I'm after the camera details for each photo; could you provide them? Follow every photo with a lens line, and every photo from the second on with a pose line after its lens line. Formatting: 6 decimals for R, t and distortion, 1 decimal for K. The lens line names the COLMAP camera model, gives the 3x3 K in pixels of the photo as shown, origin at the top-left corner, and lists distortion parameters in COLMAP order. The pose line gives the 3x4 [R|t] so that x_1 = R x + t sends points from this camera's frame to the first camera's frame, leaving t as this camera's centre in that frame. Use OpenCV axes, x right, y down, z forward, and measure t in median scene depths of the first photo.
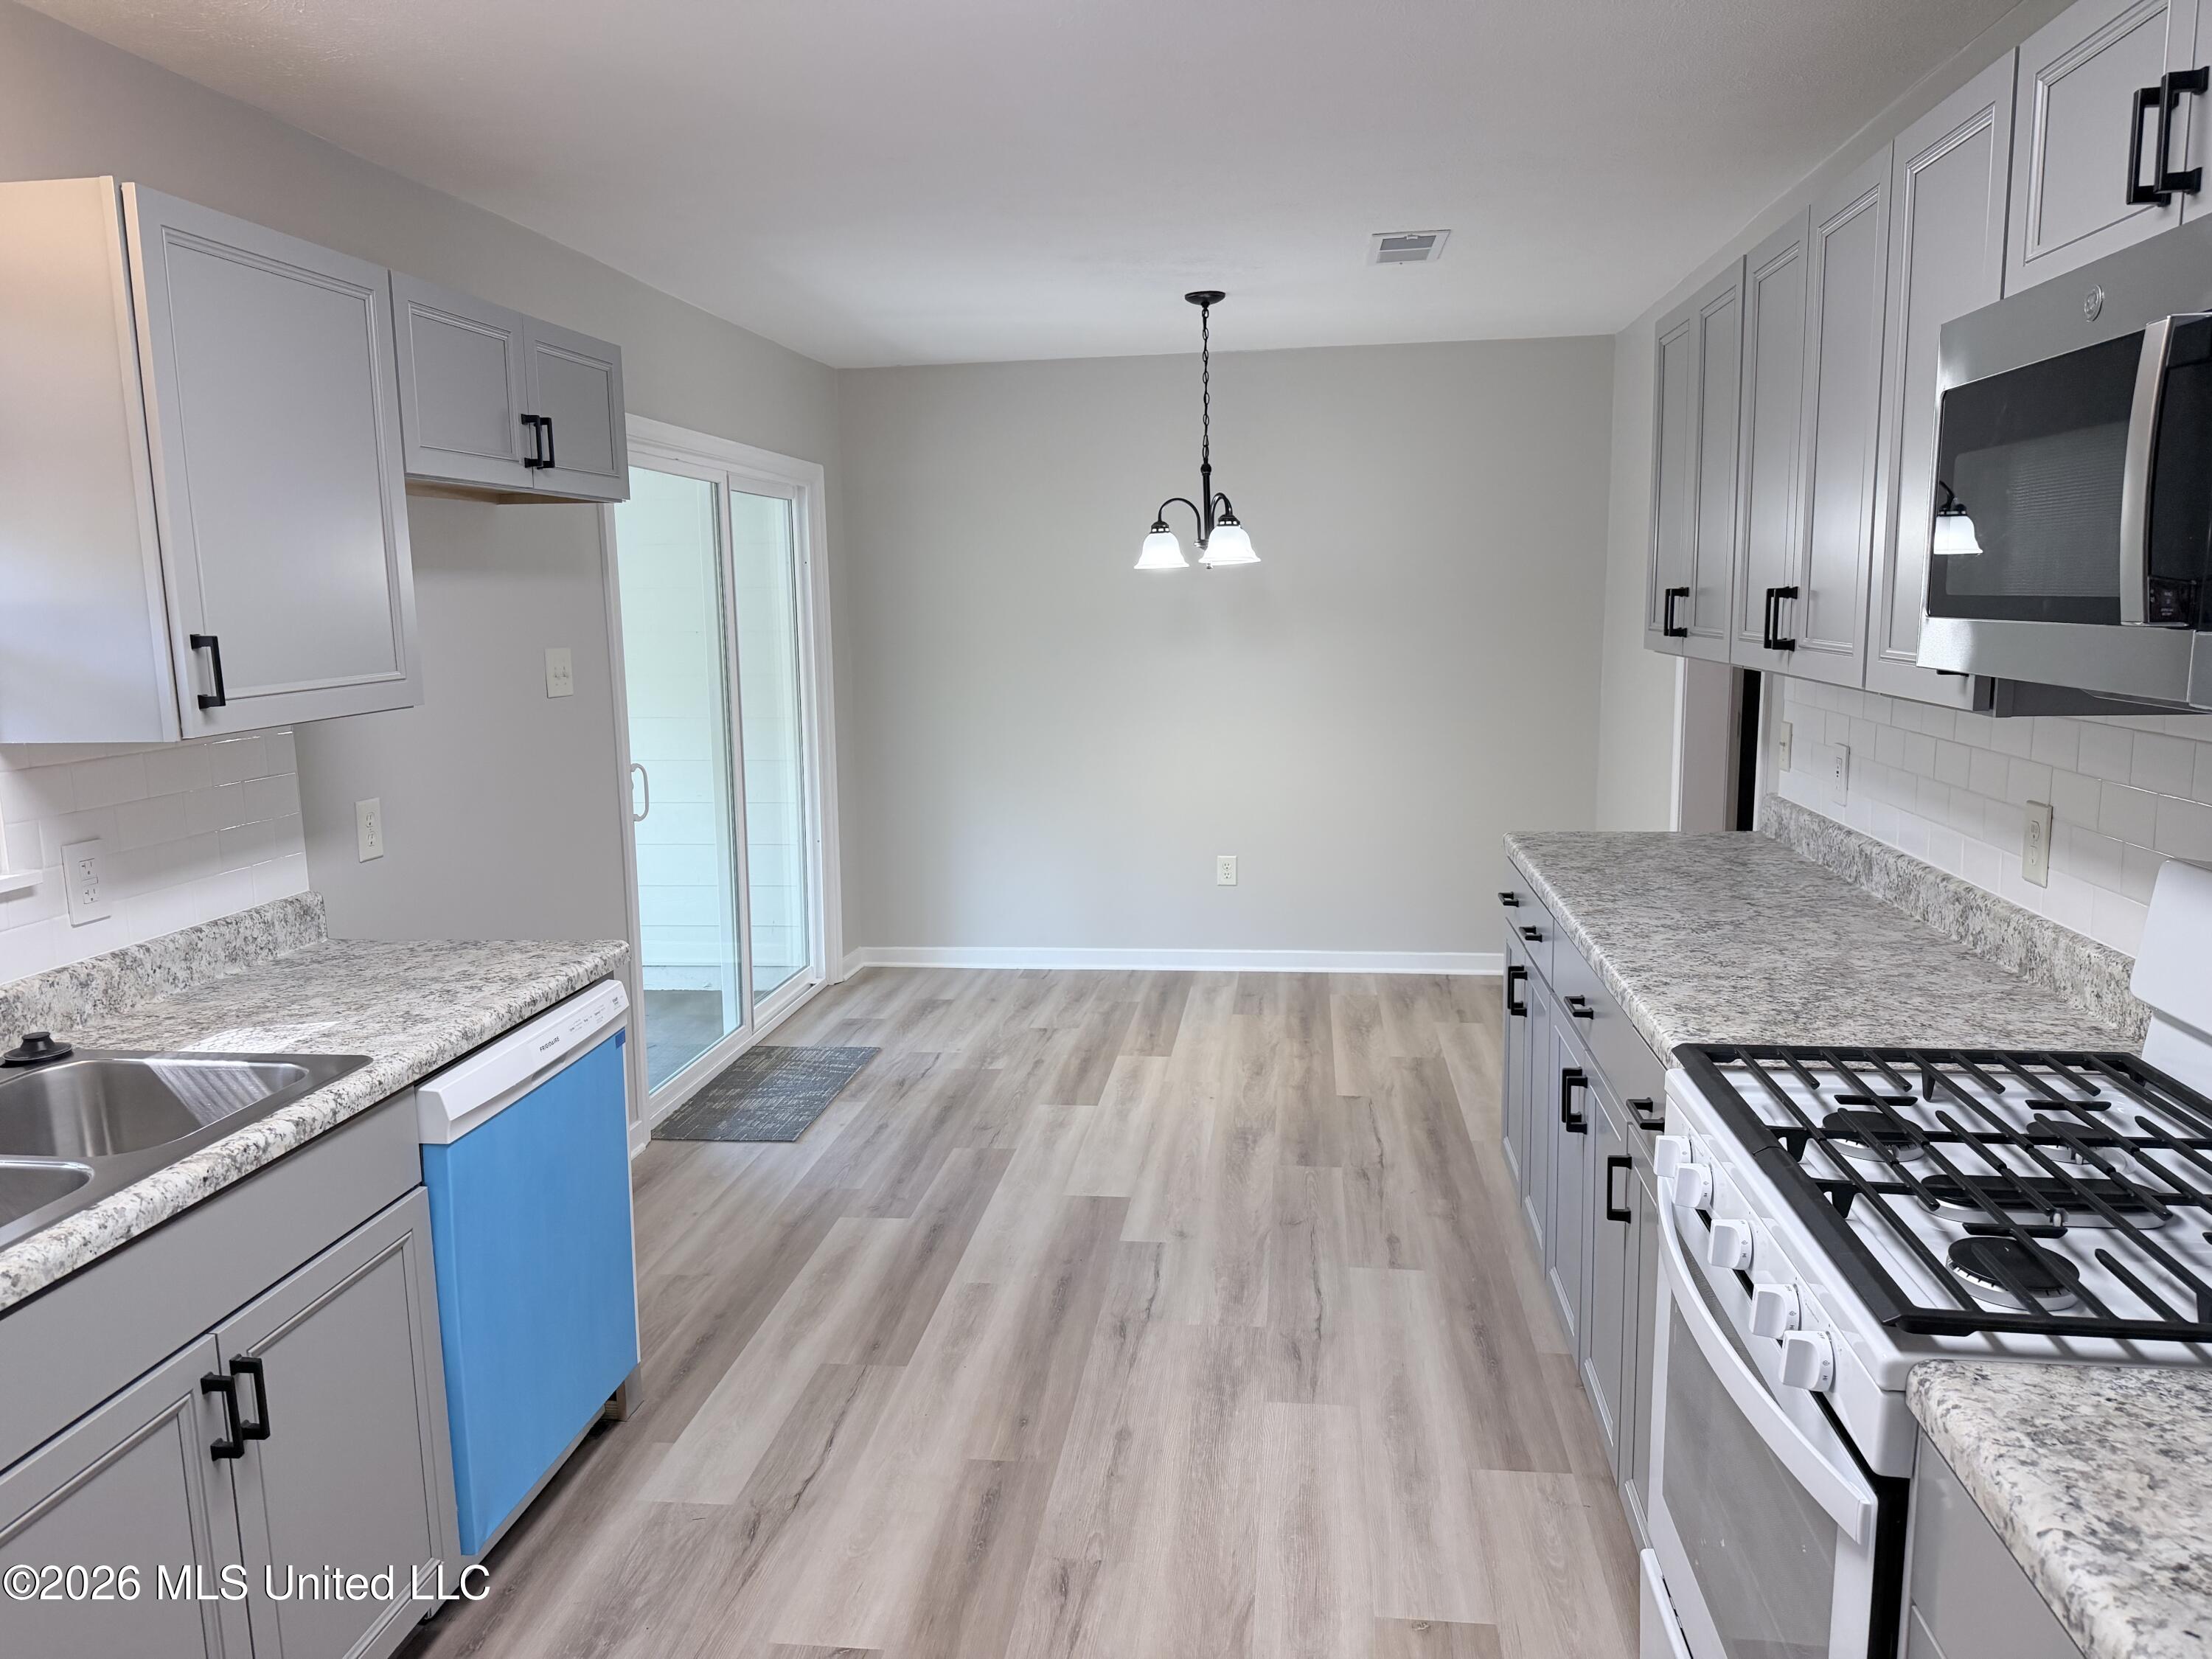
lens RADIAL K [[1556.3, 0, 1106.8], [0, 1556.3, 839.4], [0, 0, 1]] dist [0.046752, -0.055288]
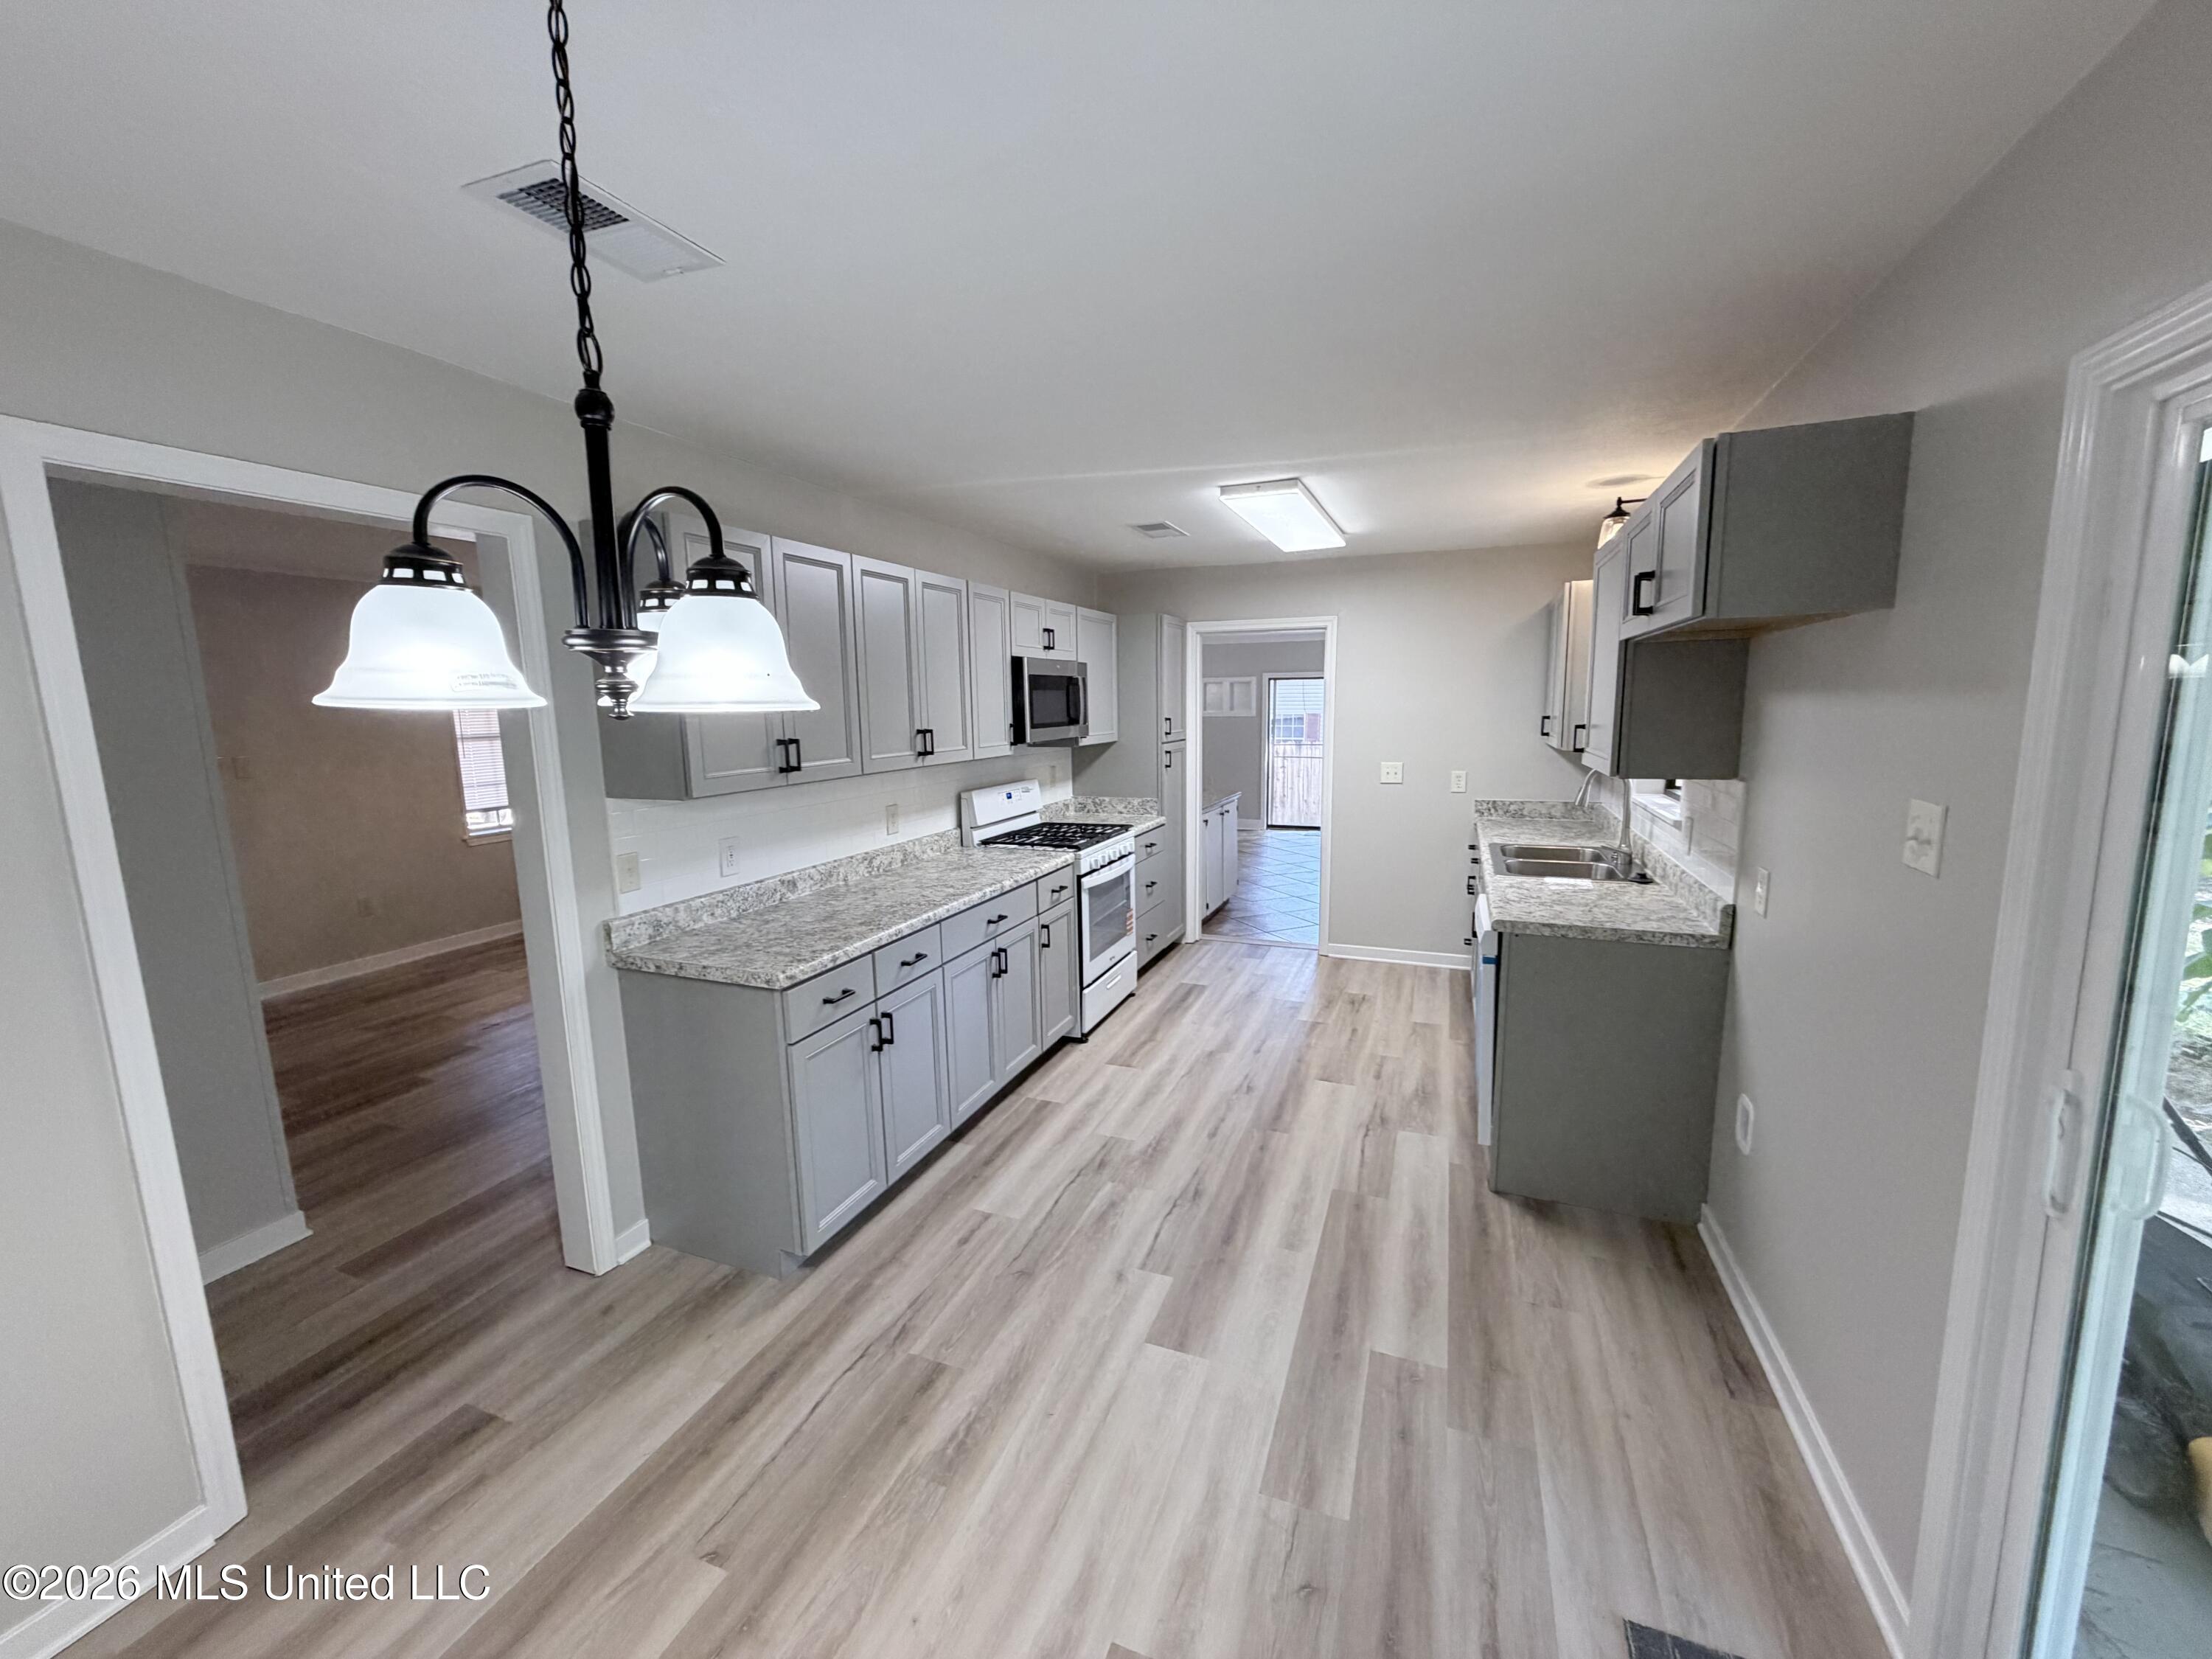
lens RADIAL K [[881.2, 0, 1099.7], [0, 881.2, 833.5], [0, 0, 1]] dist [-0.000086, -0.000007]
pose [[-0.967916, -0.000111, 0.251273, -0.115467], [0.075544, 0.953608, 0.291420, -0.287945], [-0.239648, 0.301053, -0.923004, 1.684428]]
